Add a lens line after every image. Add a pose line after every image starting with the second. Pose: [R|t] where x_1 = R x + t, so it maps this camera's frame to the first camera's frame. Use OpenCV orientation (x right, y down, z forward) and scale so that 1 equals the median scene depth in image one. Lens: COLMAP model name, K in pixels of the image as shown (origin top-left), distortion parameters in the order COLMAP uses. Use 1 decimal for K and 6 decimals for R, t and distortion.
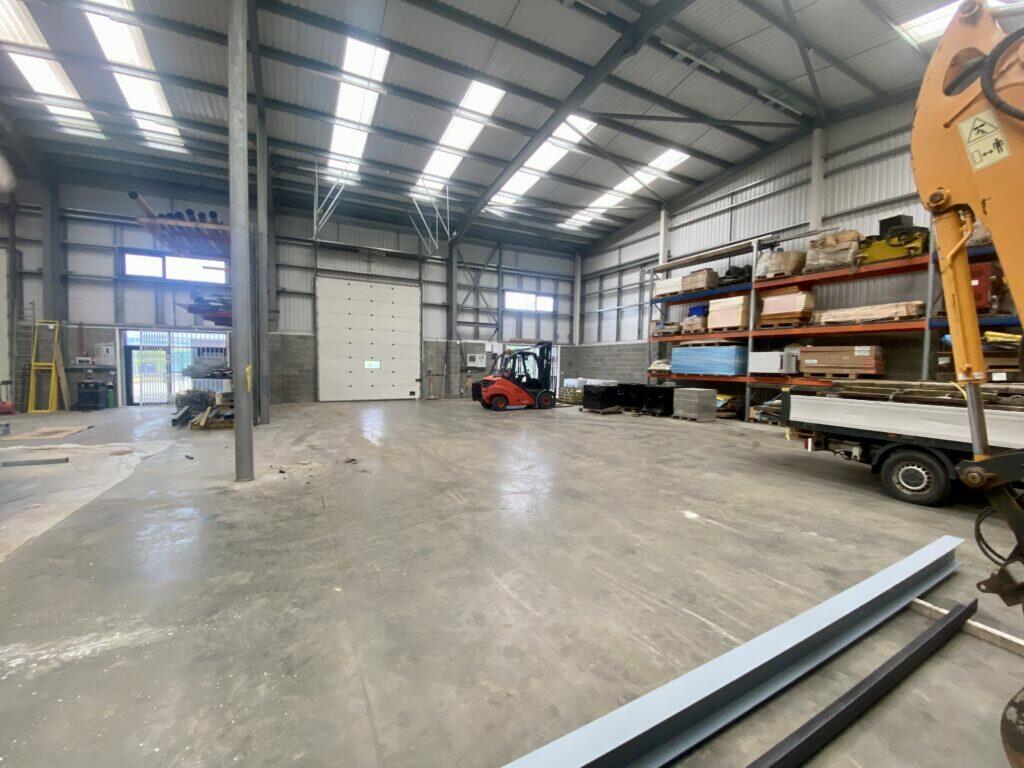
lens RADIAL K [[405.4, 0, 528.7], [0, 405.4, 378.4], [0, 0, 1]] dist [0.047932, -0.026060]
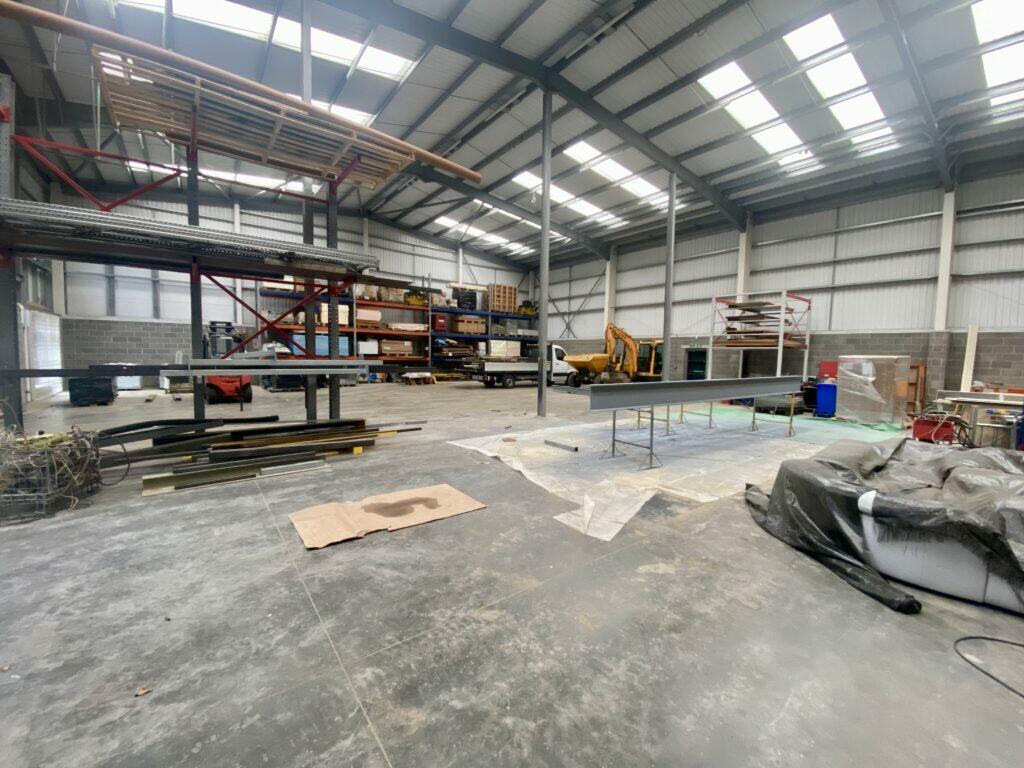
lens RADIAL K [[405.4, 0, 528.7], [0, 405.4, 378.4], [0, 0, 1]] dist [0.047932, -0.026060]
pose [[0.195476, 0.067976, -0.978350, 0.640248], [-0.071994, 0.995898, 0.054811, -0.009691], [0.978062, 0.059721, 0.199568, 0.333093]]
